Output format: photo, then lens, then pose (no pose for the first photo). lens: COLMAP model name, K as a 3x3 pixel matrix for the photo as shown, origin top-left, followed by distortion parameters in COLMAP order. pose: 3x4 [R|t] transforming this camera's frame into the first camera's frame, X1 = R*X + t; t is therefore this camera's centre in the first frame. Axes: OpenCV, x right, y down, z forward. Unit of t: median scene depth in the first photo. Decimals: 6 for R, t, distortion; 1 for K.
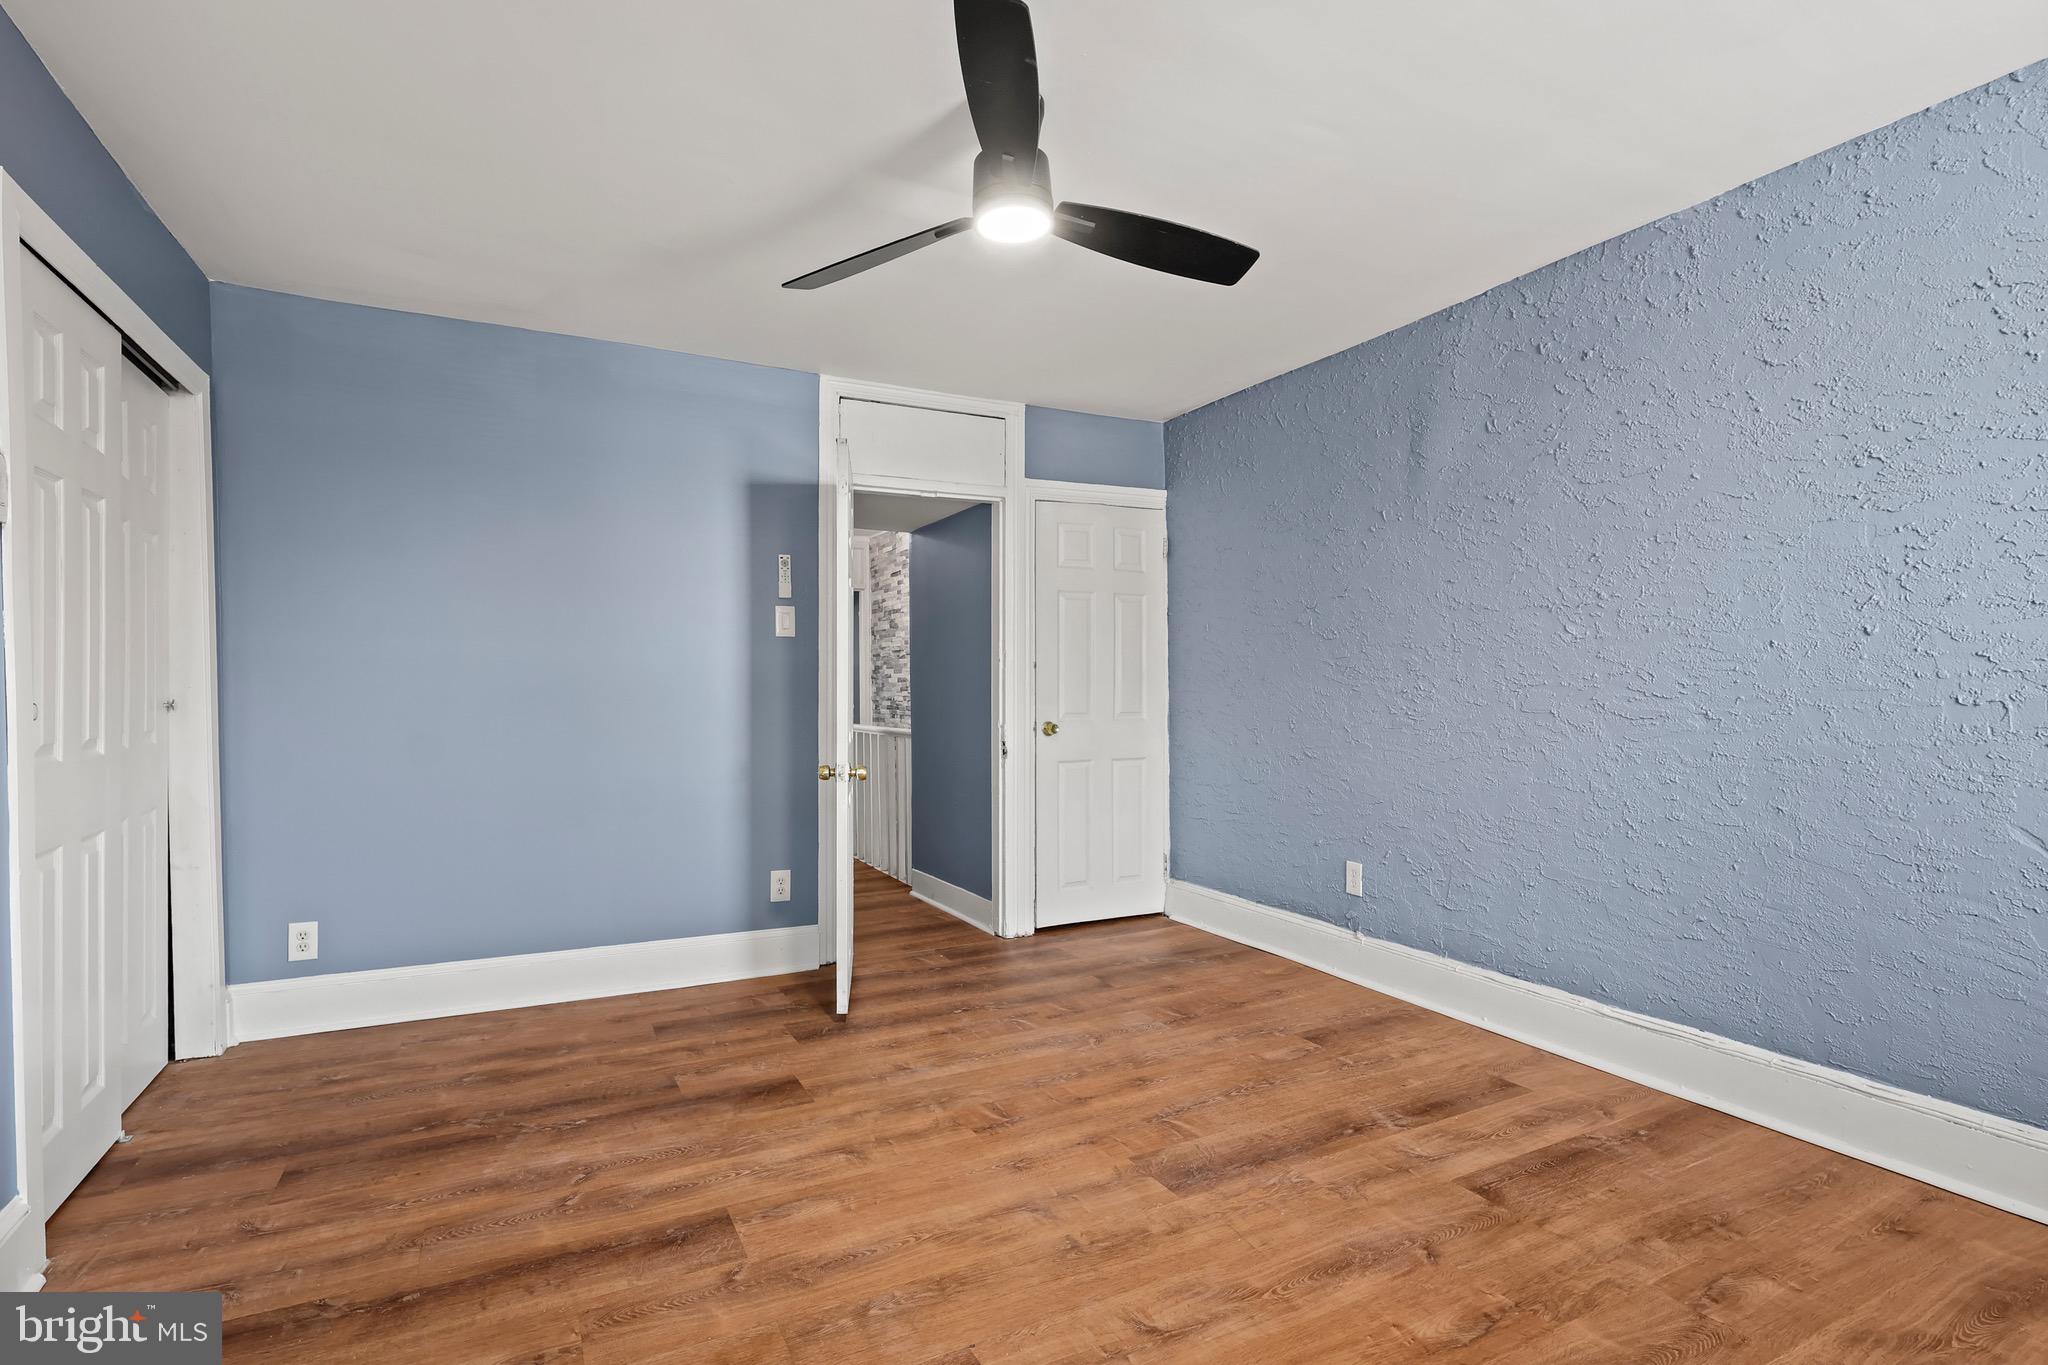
lens RADIAL K [[982.9, 0, 1005.7], [0, 982.9, 690.4], [0, 0, 1]] dist [-0.001294, 0.000186]
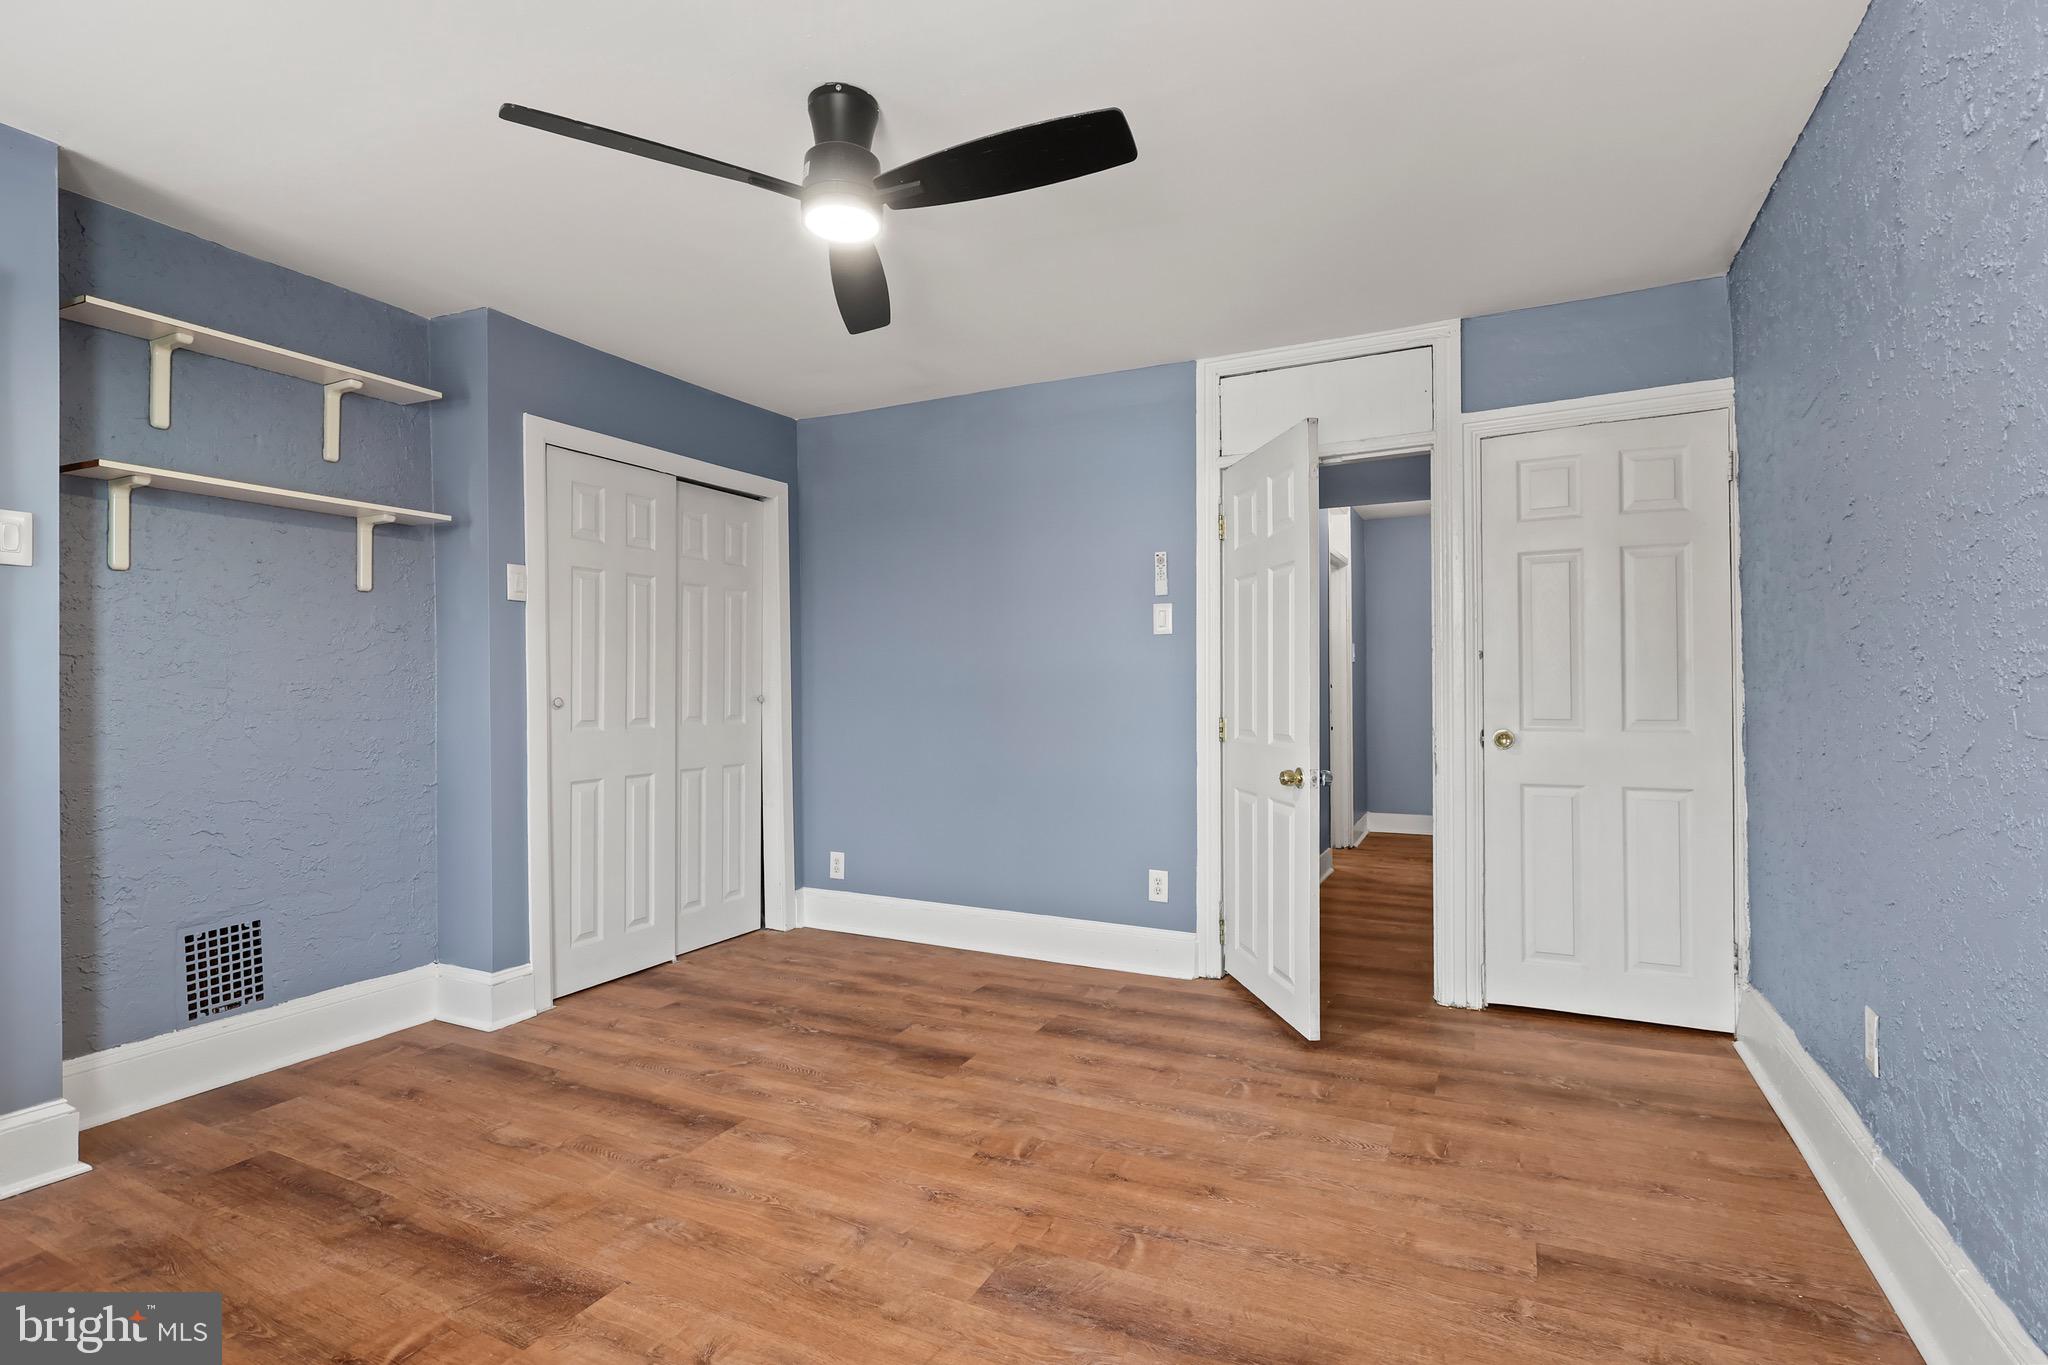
lens RADIAL K [[982.9, 0, 1022.0], [0, 982.9, 674.4], [0, 0, 1]] dist [-0.001294, 0.000186]
pose [[0.598580, -0.012067, -0.800972, 0.644607], [0.002723, 0.999911, -0.013030, -0.002599], [0.801059, 0.005618, 0.598560, 0.392297]]
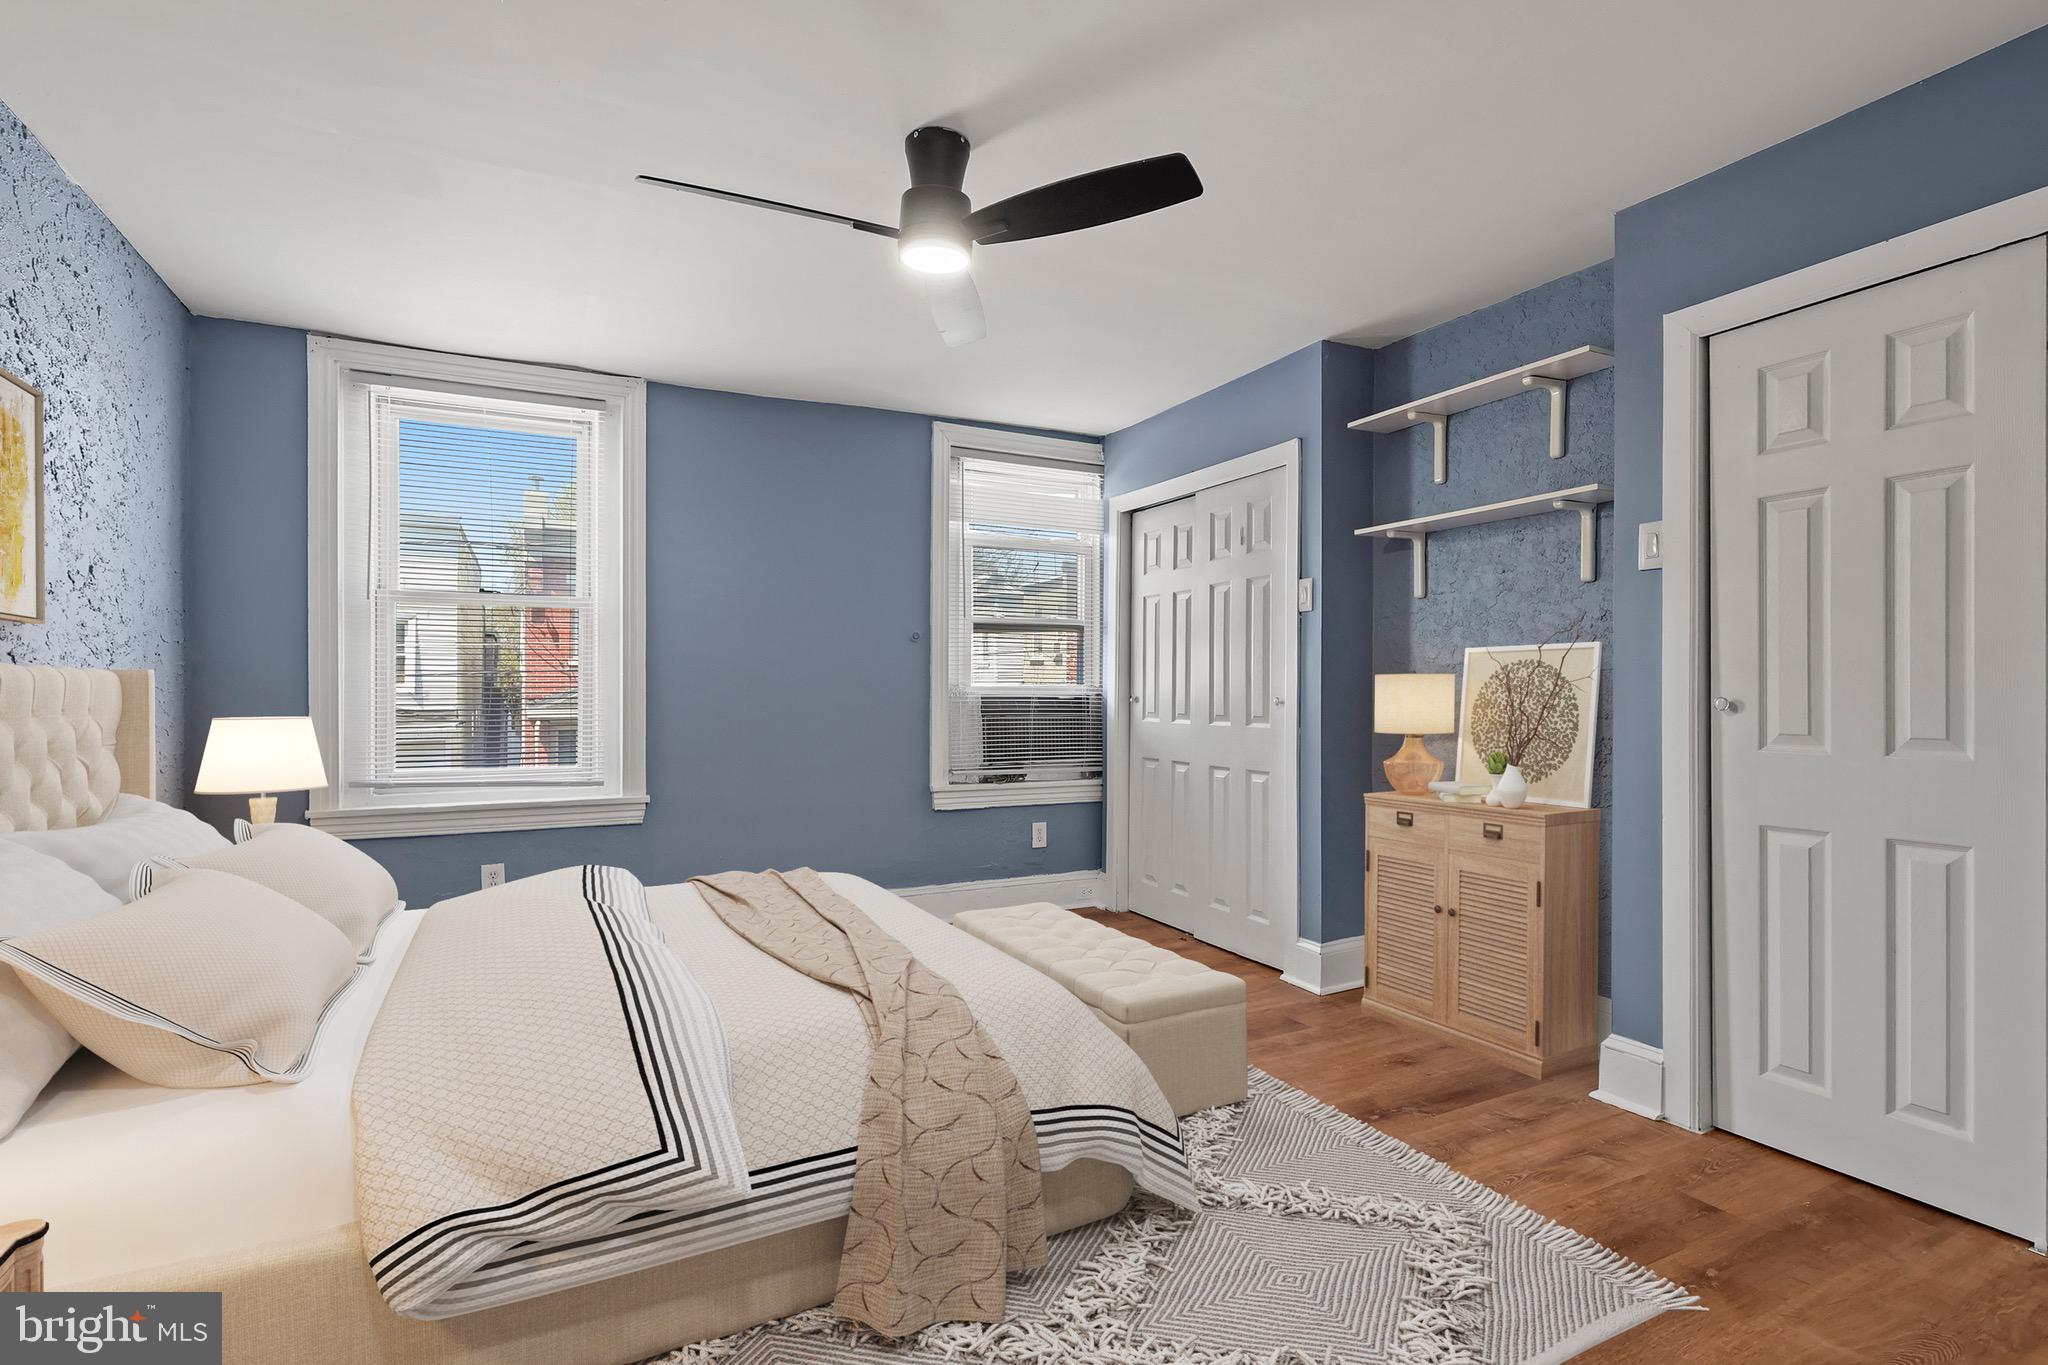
lens RADIAL K [[982.9, 0, 1022.6], [0, 982.9, 697.3], [0, 0, 1]] dist [-0.001294, 0.000186]
pose [[-0.999978, 0.001980, 0.006256, -0.067255], [0.002023, 0.999973, 0.007023, 0.001833], [-0.006242, 0.007036, -0.999956, 1.482144]]
